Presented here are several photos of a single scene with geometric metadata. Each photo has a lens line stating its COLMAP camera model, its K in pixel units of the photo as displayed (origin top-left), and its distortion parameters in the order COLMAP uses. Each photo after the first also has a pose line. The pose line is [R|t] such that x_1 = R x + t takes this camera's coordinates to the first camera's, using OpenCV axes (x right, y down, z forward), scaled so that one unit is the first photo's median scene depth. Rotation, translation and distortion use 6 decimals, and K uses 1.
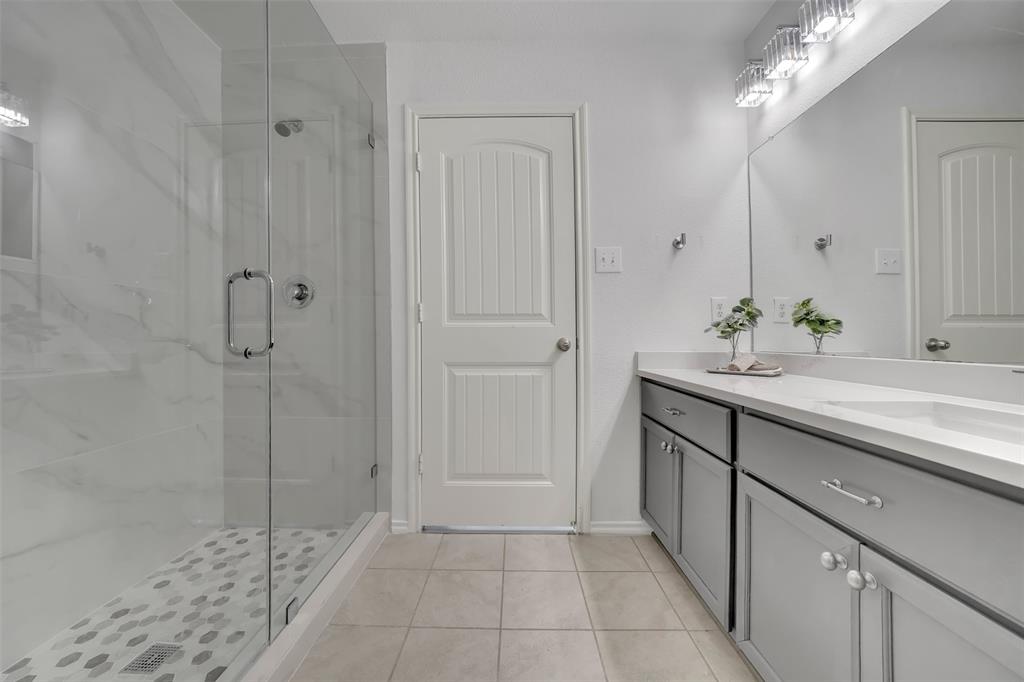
lens RADIAL K [[371.4, 0, 506.5], [0, 371.4, 337.9], [0, 0, 1]] dist [-0.019436, 0.000047]
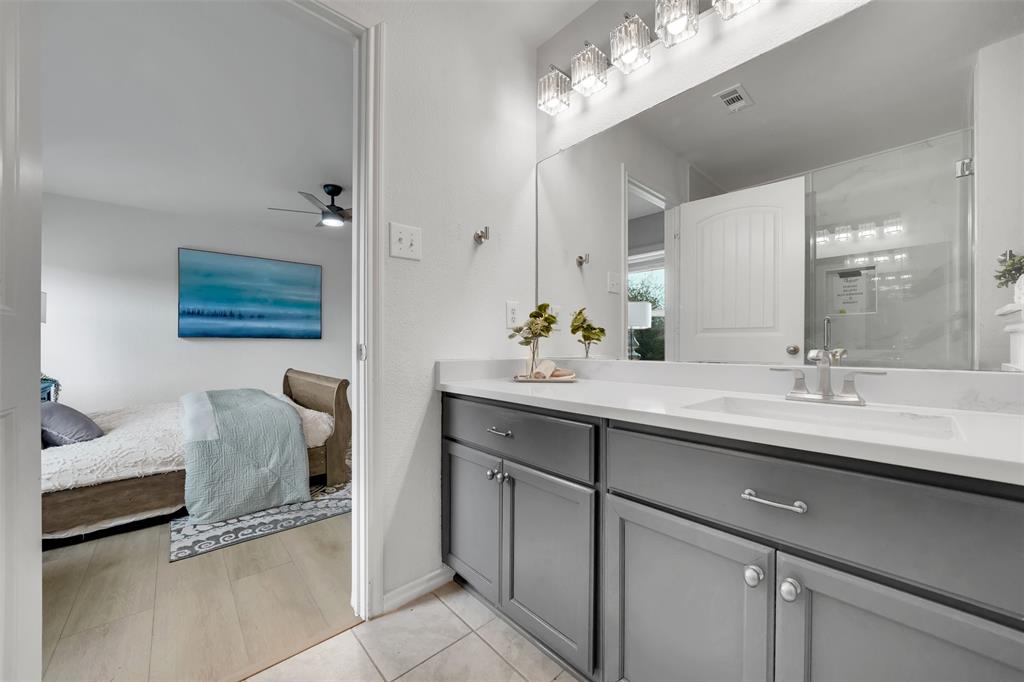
lens RADIAL K [[381.3, 0, 512.0], [0, 381.3, 341.0], [0, 0, 1]] dist [-0.003122, 0.000106]
pose [[0.723677, 0.003753, 0.690129, -0.117756], [0.001371, 0.999975, -0.006875, -0.001592], [-0.690138, 0.005921, 0.723654, 0.314853]]
